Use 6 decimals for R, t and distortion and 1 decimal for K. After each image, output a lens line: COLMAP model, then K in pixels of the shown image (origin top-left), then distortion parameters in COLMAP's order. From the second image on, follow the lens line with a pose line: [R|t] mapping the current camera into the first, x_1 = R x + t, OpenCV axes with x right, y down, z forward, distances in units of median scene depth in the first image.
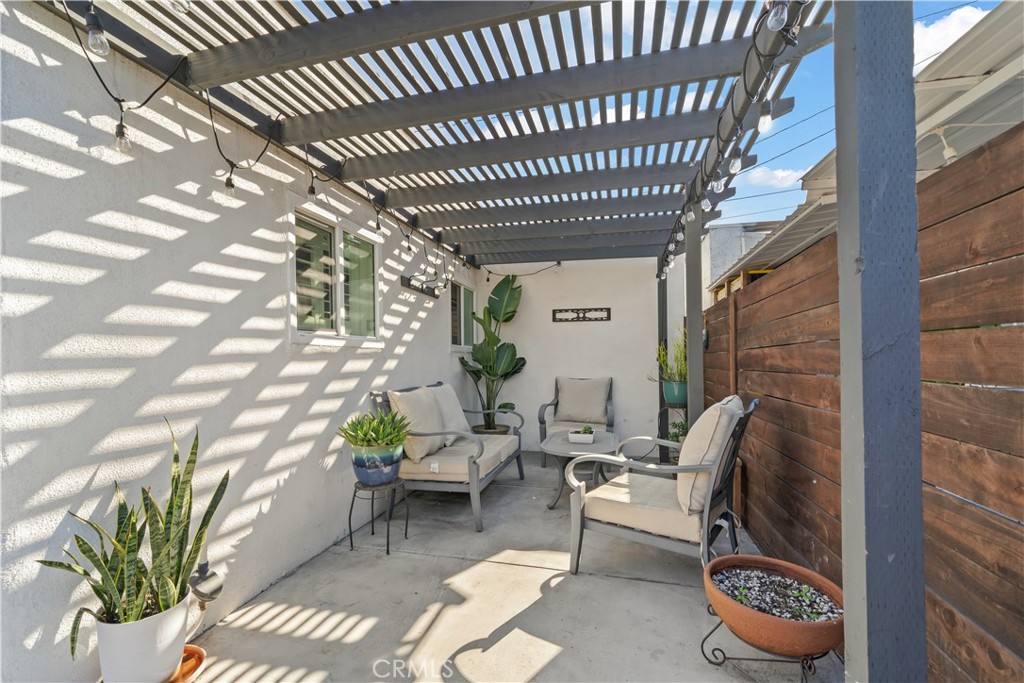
lens RADIAL K [[446.4, 0, 511.0], [0, 446.4, 346.5], [0, 0, 1]] dist [-0.001926, -0.000055]
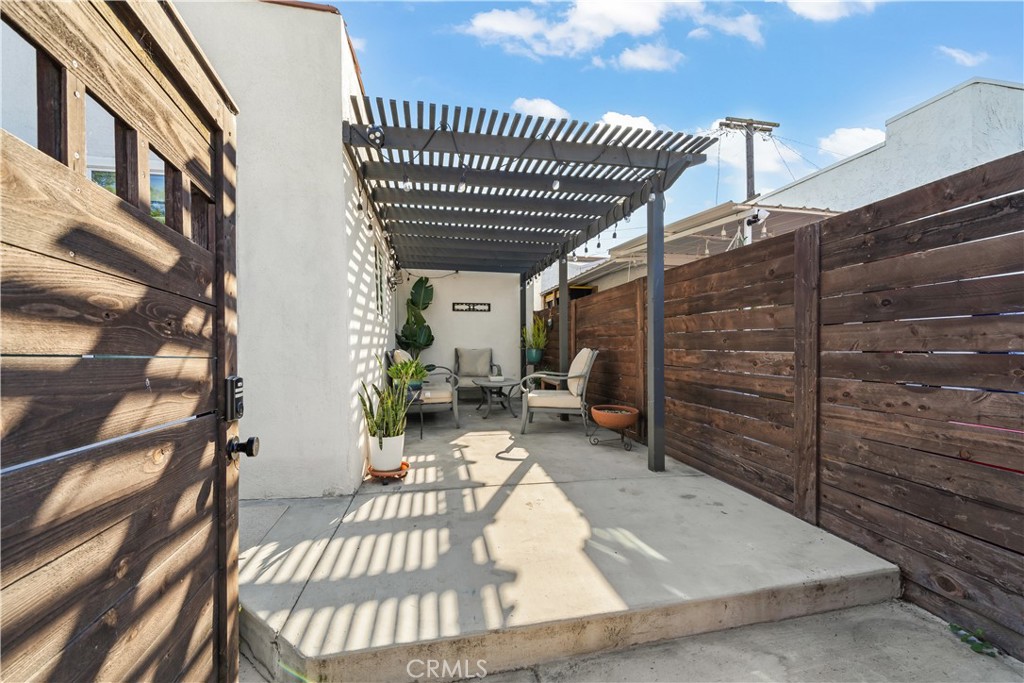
lens RADIAL K [[390.8, 0, 512.0], [0, 390.8, 341.5], [0, 0, 1]] dist [0.000377, 0.000006]
pose [[0.901462, 0.002333, 0.432852, -0.297285], [-0.010279, 0.999819, 0.016018, 0.023346], [-0.432736, -0.018889, 0.901323, -0.258510]]
